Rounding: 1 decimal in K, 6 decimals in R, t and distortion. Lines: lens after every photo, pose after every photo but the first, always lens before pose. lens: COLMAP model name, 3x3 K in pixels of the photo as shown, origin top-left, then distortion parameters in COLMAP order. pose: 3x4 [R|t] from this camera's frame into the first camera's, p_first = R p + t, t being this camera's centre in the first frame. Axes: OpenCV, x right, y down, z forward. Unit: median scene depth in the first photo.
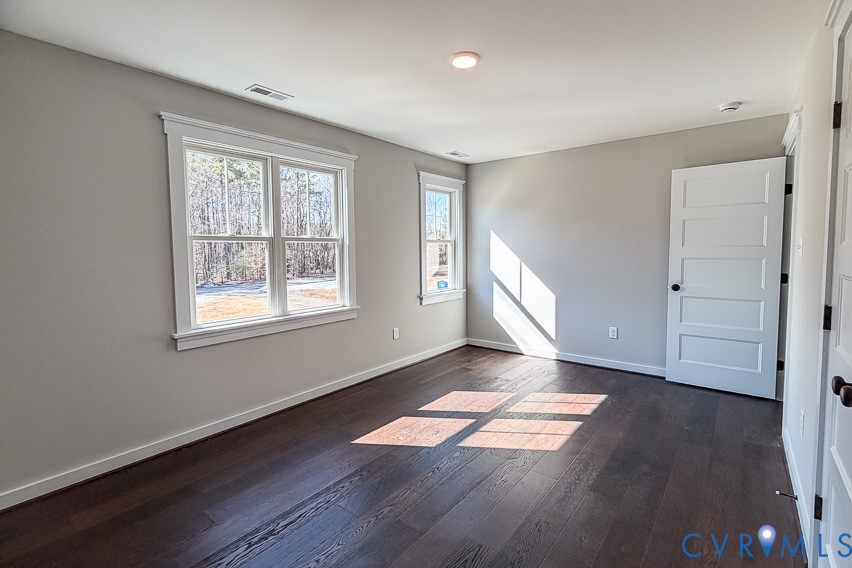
lens RADIAL K [[396.2, 0, 426.0], [0, 396.2, 284.0], [0, 0, 1]] dist [-0.002569, -0.000180]
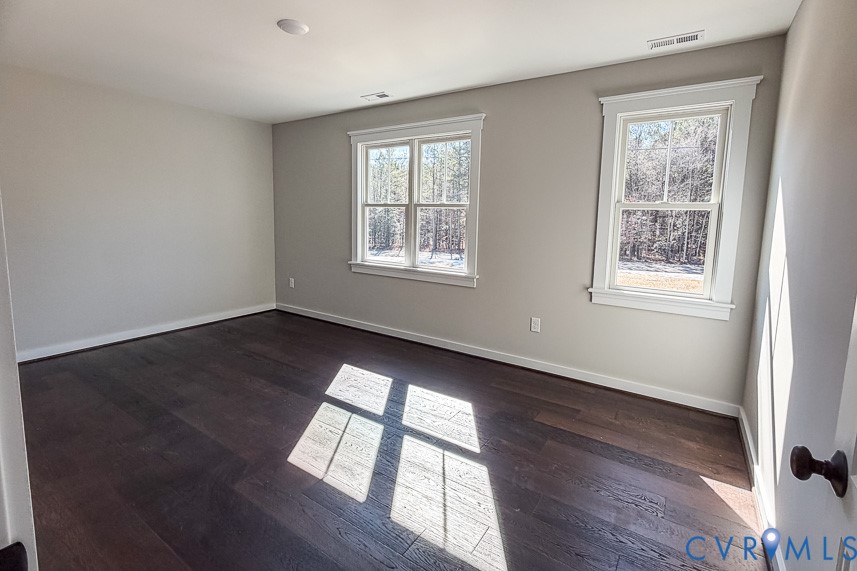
lens RADIAL K [[404.3, 0, 429.0], [0, 404.3, 267.2], [0, 0, 1]] dist [0.000059, 0.000056]
pose [[0.077446, 0.148813, -0.985828, 0.924743], [-0.101589, 0.984829, 0.140681, -0.107014], [0.991807, 0.089254, 0.091389, 0.958262]]
